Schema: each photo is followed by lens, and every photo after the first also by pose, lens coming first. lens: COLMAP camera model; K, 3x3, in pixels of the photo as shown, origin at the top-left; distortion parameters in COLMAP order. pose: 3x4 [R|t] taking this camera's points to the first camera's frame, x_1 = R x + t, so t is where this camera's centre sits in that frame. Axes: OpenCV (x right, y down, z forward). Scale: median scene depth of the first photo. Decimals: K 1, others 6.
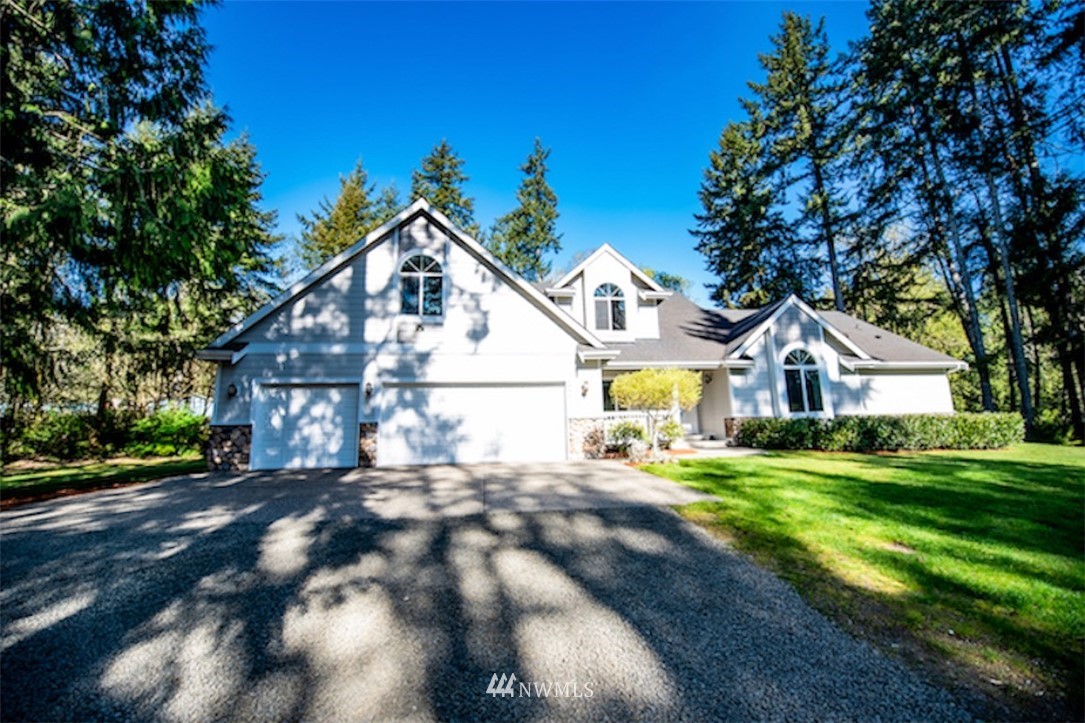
lens RADIAL K [[433.9, 0, 541.0], [0, 433.9, 360.9], [0, 0, 1]] dist [-0.014289, -0.002194]
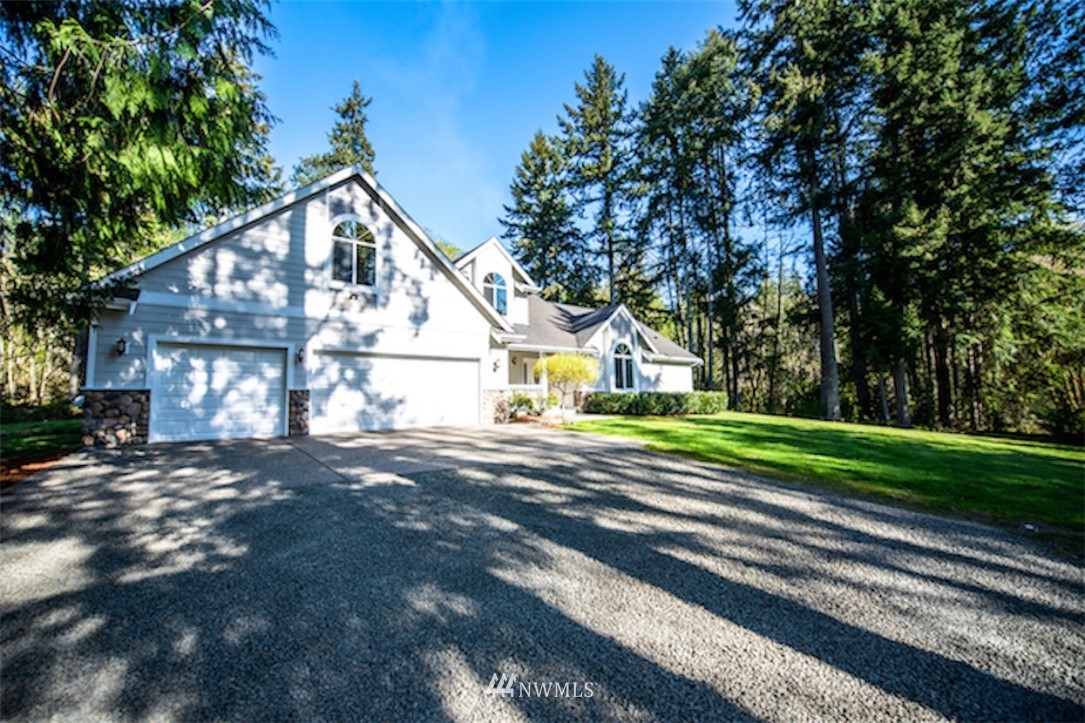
lens RADIAL K [[433.9, 0, 547.0], [0, 433.9, 362.8], [0, 0, 1]] dist [-0.014289, -0.002194]
pose [[0.854749, 0.051863, 0.516444, -0.141674], [-0.087778, 0.995107, 0.045346, -0.003103], [-0.511565, -0.084092, 0.855120, -0.032190]]
